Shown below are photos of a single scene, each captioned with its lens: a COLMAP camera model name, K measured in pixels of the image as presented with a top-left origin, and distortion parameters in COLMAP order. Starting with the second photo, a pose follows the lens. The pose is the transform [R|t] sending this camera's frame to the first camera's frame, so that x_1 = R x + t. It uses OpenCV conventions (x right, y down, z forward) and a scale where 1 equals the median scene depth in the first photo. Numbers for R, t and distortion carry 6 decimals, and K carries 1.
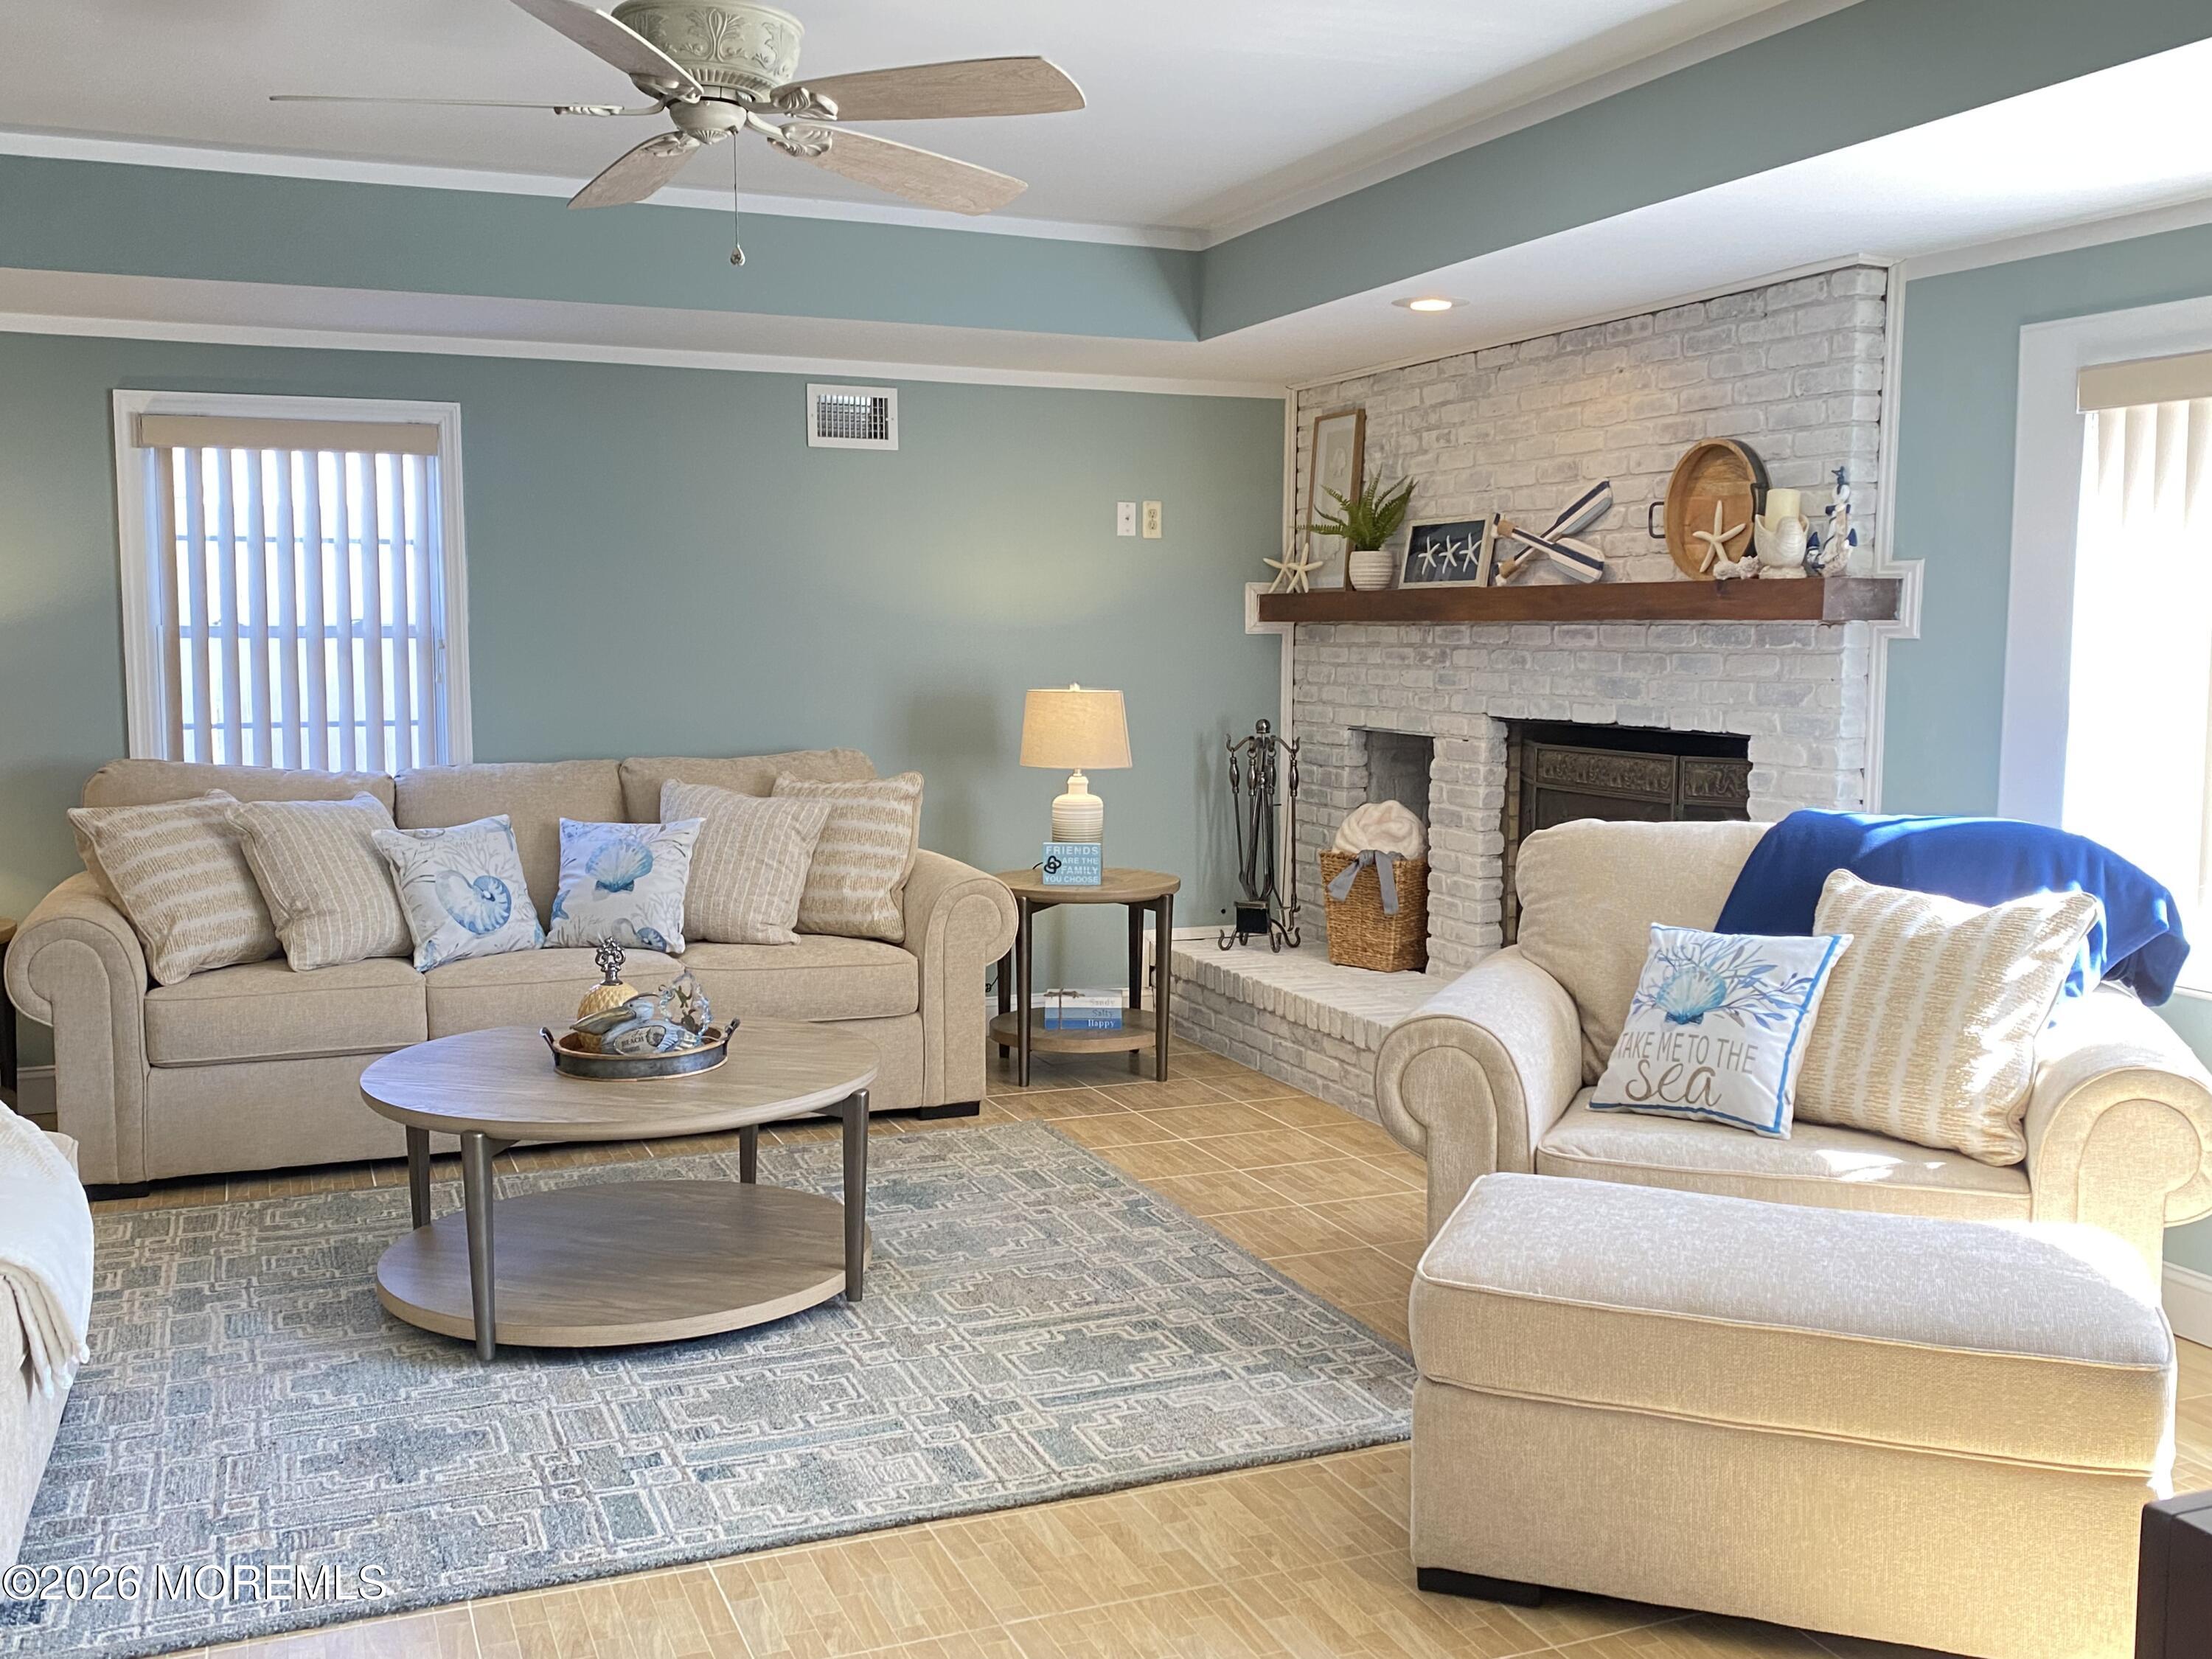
lens RADIAL K [[2032.2, 0, 1110.5], [0, 2032.2, 810.4], [0, 0, 1]] dist [0.191396, -0.521908]
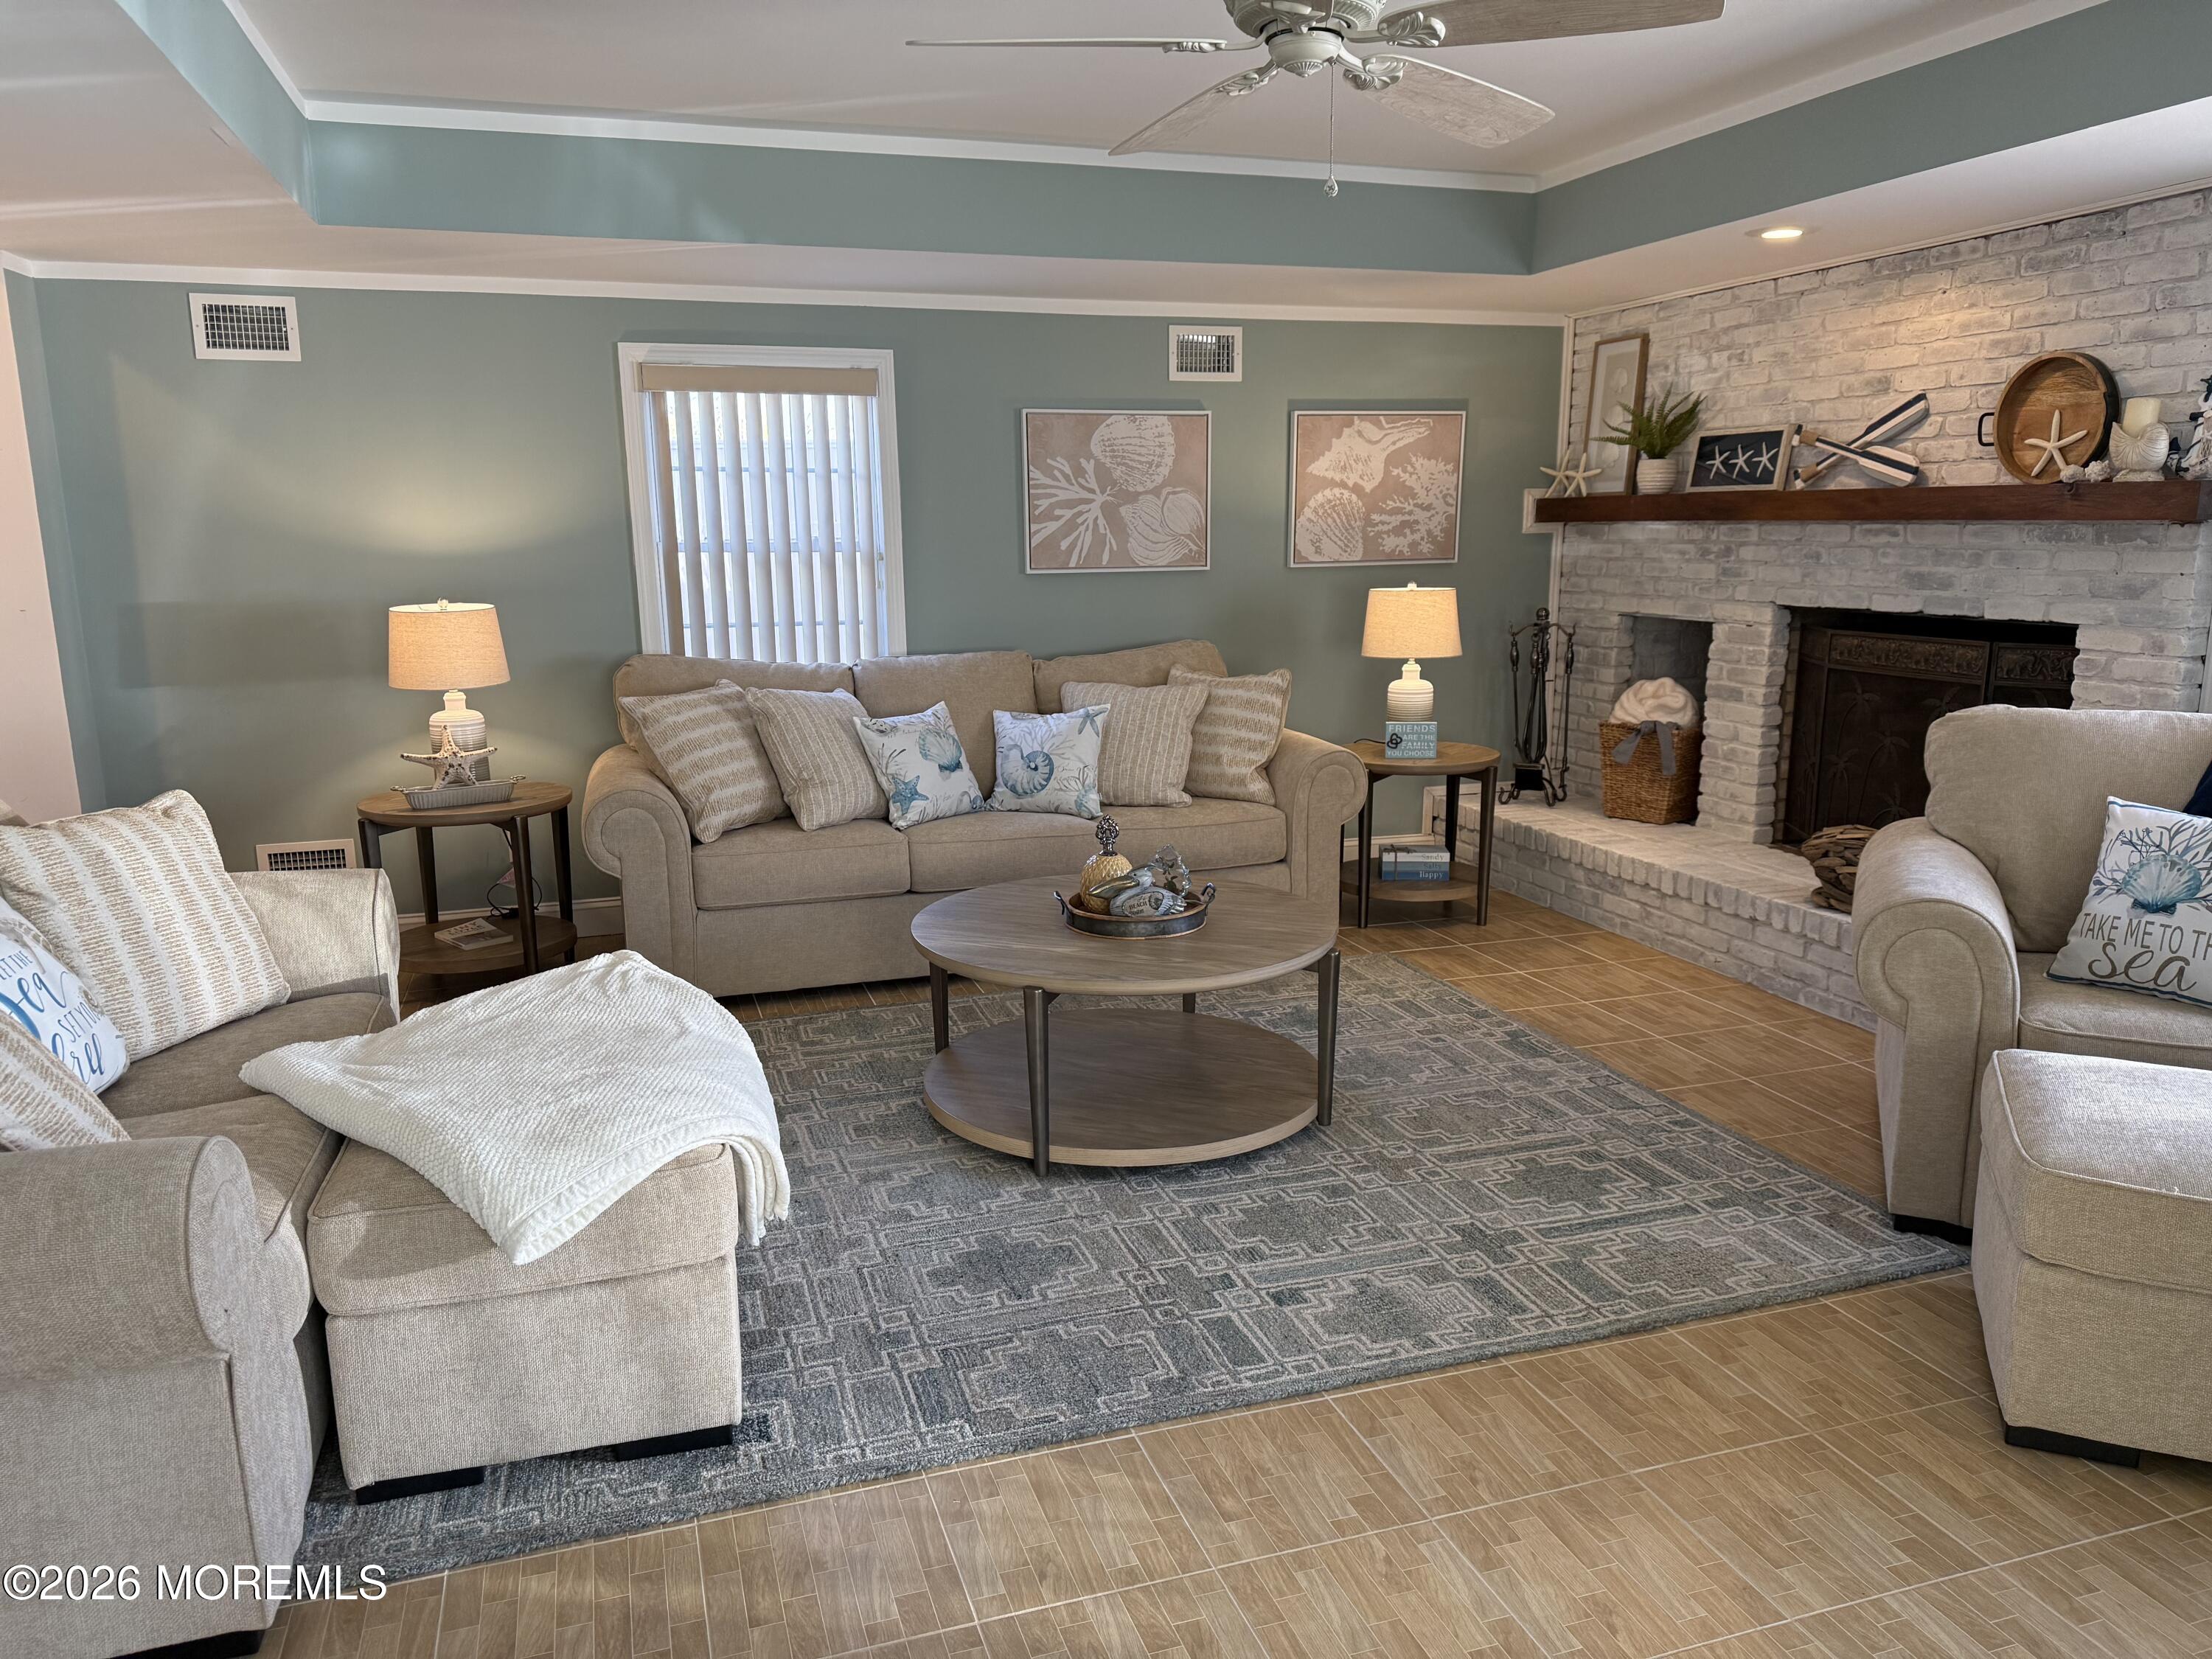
lens RADIAL K [[1531.6, 0, 1085.8], [0, 1531.6, 828.1], [0, 0, 1]] dist [0.108482, -0.158399]
pose [[0.996268, 0.002235, -0.086288, -0.139765], [0.006835, 0.994483, 0.104677, -0.017368], [0.086046, -0.104876, 0.990756, 0.101861]]
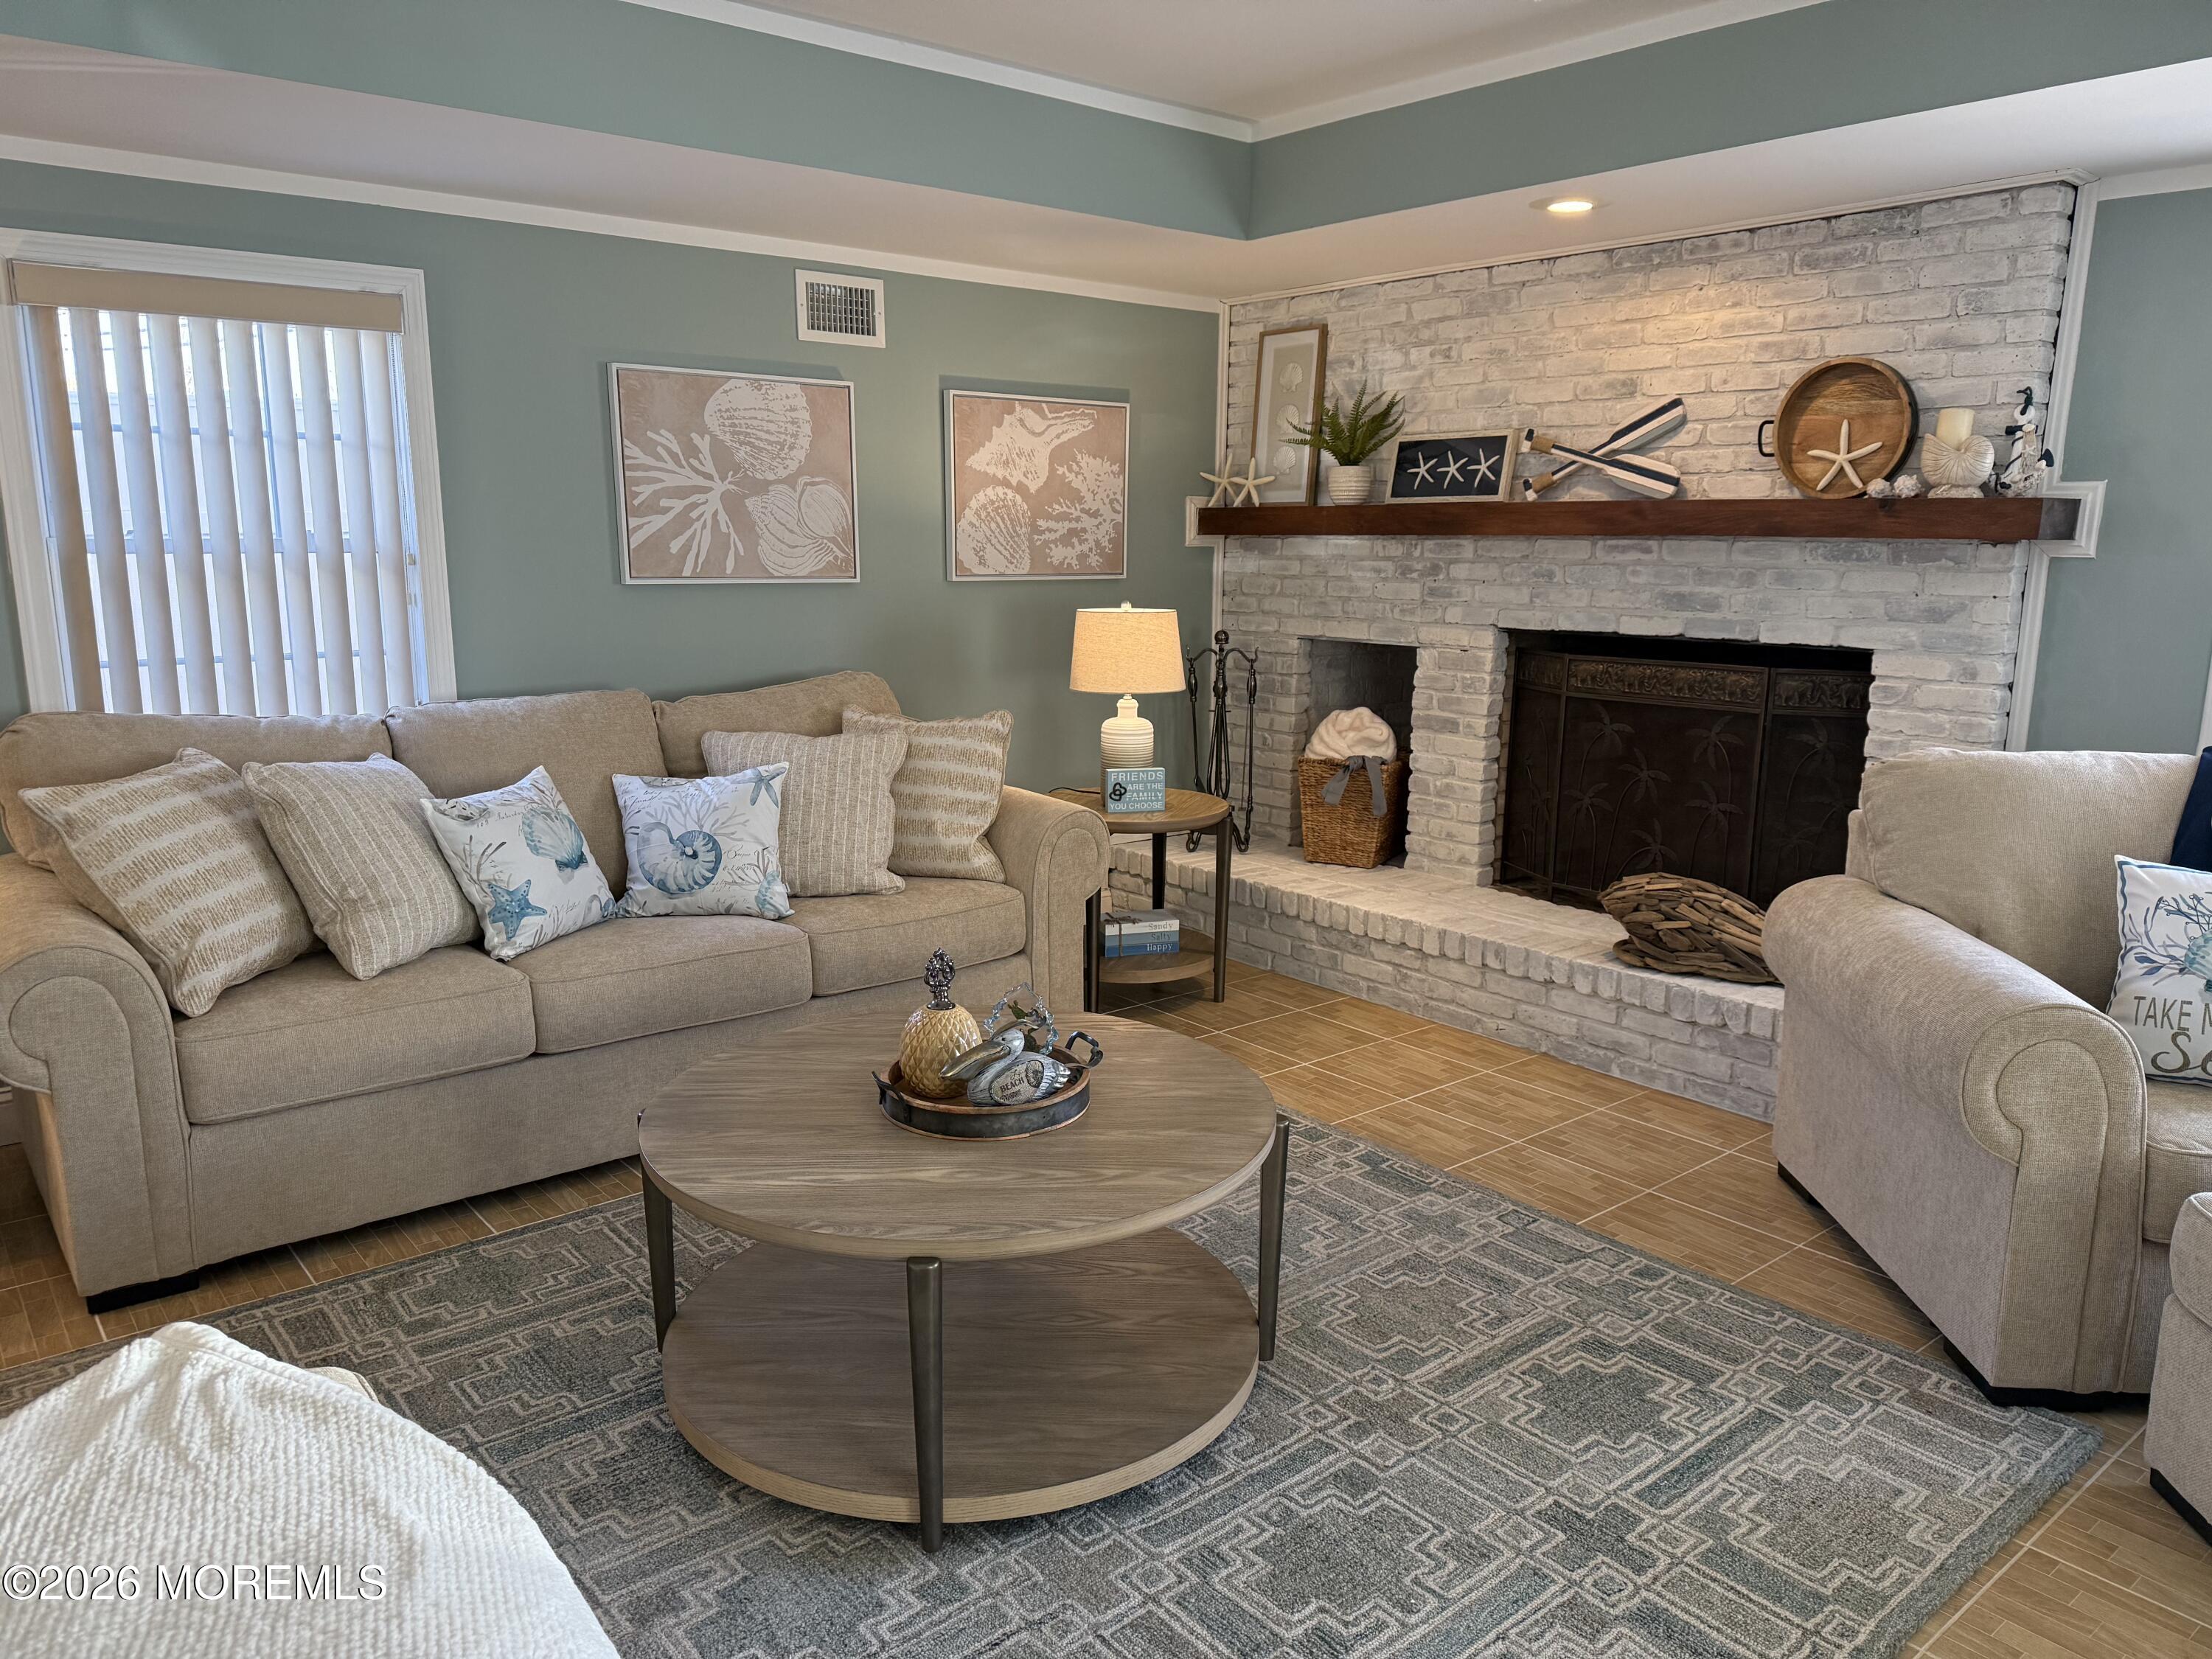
lens RADIAL K [[1532.4, 0, 1106.0], [0, 1532.4, 829.5], [0, 0, 1]] dist [0.162863, -0.302801]
pose [[0.955987, -0.051999, 0.288764, -0.272649], [0.022106, 0.994138, 0.105835, -0.035473], [-0.292575, -0.094793, 0.951532, 0.324943]]
